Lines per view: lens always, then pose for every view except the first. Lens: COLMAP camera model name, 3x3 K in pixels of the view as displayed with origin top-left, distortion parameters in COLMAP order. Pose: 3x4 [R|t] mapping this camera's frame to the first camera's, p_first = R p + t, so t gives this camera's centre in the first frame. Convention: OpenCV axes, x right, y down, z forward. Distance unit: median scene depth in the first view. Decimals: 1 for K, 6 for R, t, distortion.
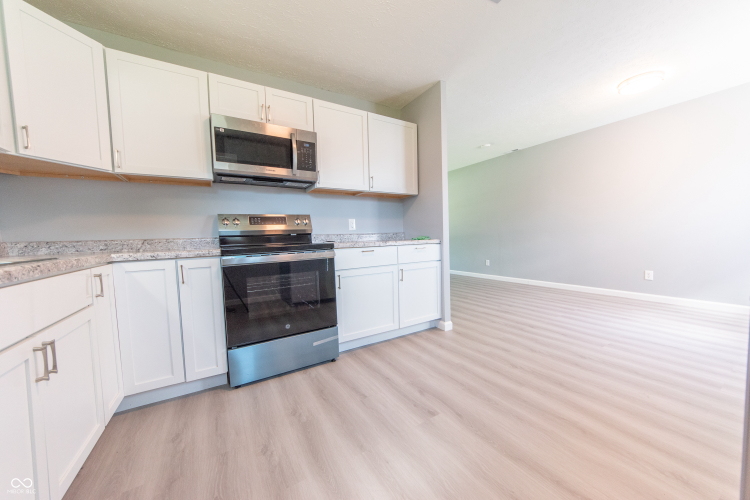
lens RADIAL K [[269.5, 0, 376.8], [0, 269.5, 250.9], [0, 0, 1]] dist [0.000849, -0.000375]
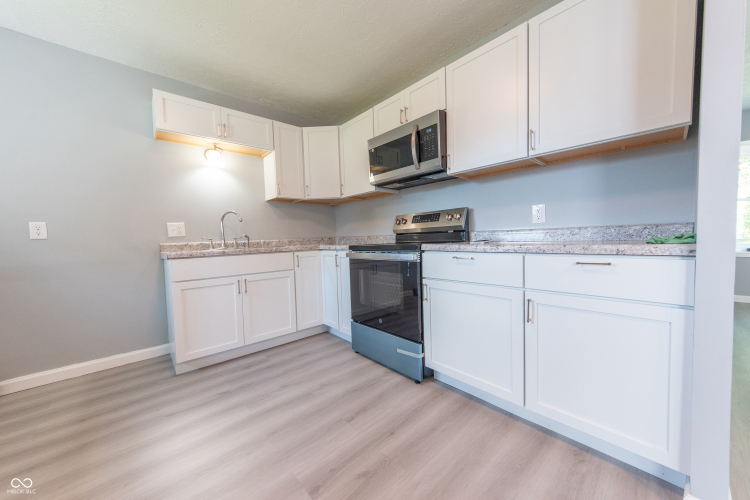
lens RADIAL K [[269.5, 0, 376.8], [0, 269.5, 250.9], [0, 0, 1]] dist [0.000849, -0.000375]
pose [[0.192509, 0.073019, -0.978575, 0.653217], [-0.029819, 0.997202, 0.068543, -0.064208], [0.980842, 0.015985, 0.194148, 0.742639]]
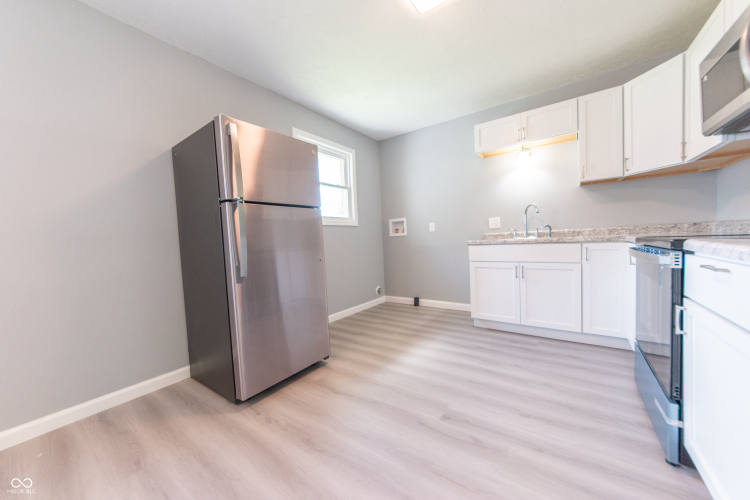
lens RADIAL K [[270.3, 0, 375.0], [0, 270.3, 250.0], [0, 0, 1]] dist [-0.002037, -0.000250]
pose [[-0.918407, 0.087843, -0.385762, 0.567903], [0.050809, 0.993153, 0.105190, -0.094314], [0.392361, 0.077006, -0.916582, 1.292177]]
